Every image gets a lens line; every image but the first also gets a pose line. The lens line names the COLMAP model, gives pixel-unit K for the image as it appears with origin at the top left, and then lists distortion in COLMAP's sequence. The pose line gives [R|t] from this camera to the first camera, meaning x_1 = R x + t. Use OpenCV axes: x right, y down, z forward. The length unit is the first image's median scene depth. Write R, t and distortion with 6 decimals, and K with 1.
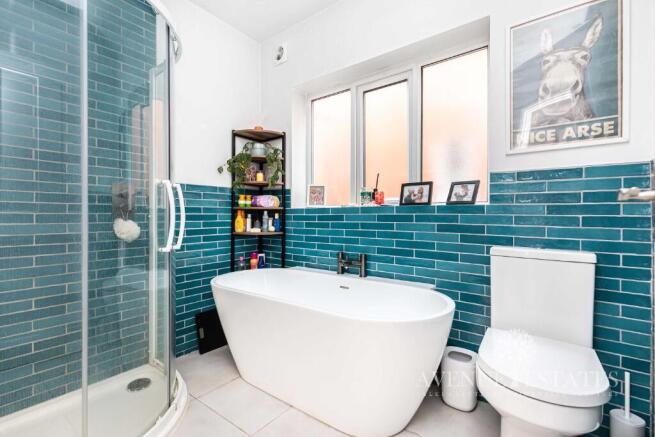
lens RADIAL K [[302.2, 0, 327.5], [0, 302.2, 218.5], [0, 0, 1]] dist [0.000290, 0.000132]
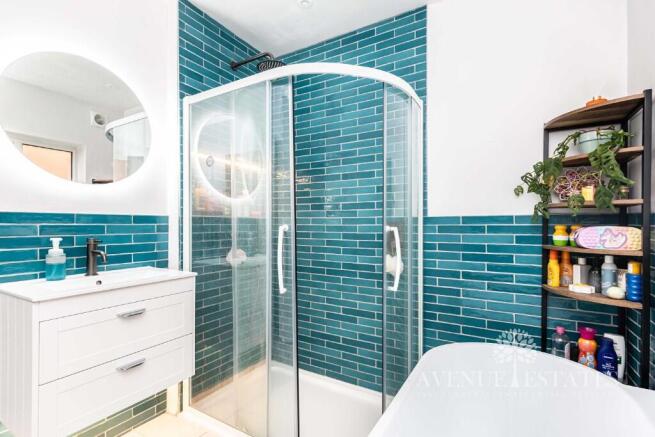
lens RADIAL K [[302.2, 0, 327.5], [0, 302.2, 218.5], [0, 0, 1]] dist [0.000290, 0.000132]
pose [[0.112046, -0.011884, -0.993632, 0.267191], [-0.007134, 0.999893, -0.012764, -0.081630], [0.993677, 0.008518, 0.111949, 0.474433]]
